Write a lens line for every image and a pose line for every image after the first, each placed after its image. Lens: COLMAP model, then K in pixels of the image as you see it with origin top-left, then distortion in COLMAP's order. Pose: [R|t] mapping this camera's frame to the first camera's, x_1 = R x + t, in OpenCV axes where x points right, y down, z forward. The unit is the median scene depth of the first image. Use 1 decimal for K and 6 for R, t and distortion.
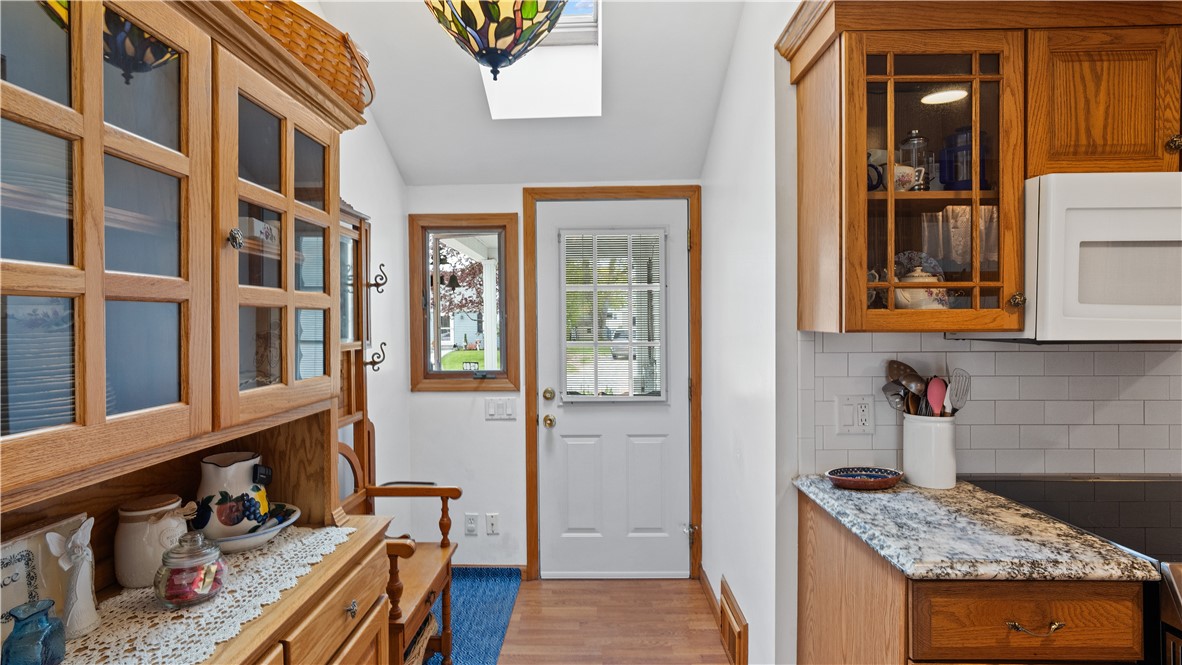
lens RADIAL K [[562.8, 0, 584.0], [0, 562.8, 329.4], [0, 0, 1]] dist [-0.012735, 0.005966]
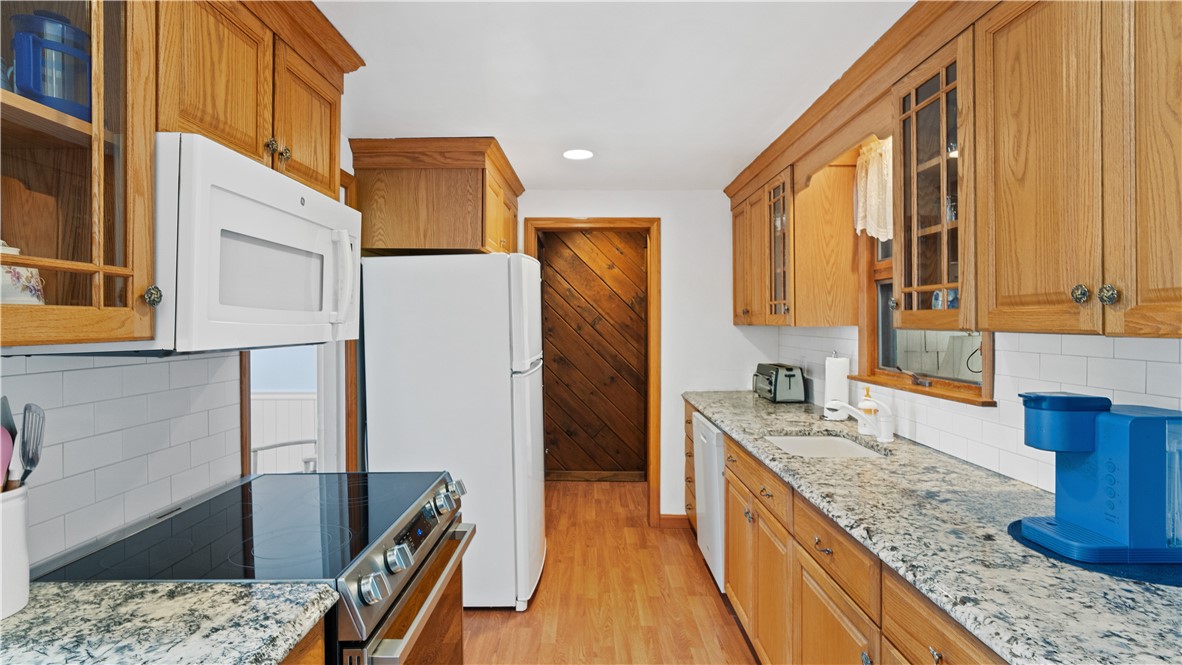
lens RADIAL K [[562.8, 0, 588.0], [0, 562.8, 323.6], [0, 0, 1]] dist [-0.012735, 0.005966]
pose [[-0.023305, 0.004094, 0.999720, 0.050527], [0.010392, 0.999939, -0.003853, -0.009329], [-0.999674, 0.010299, -0.023346, 0.462661]]
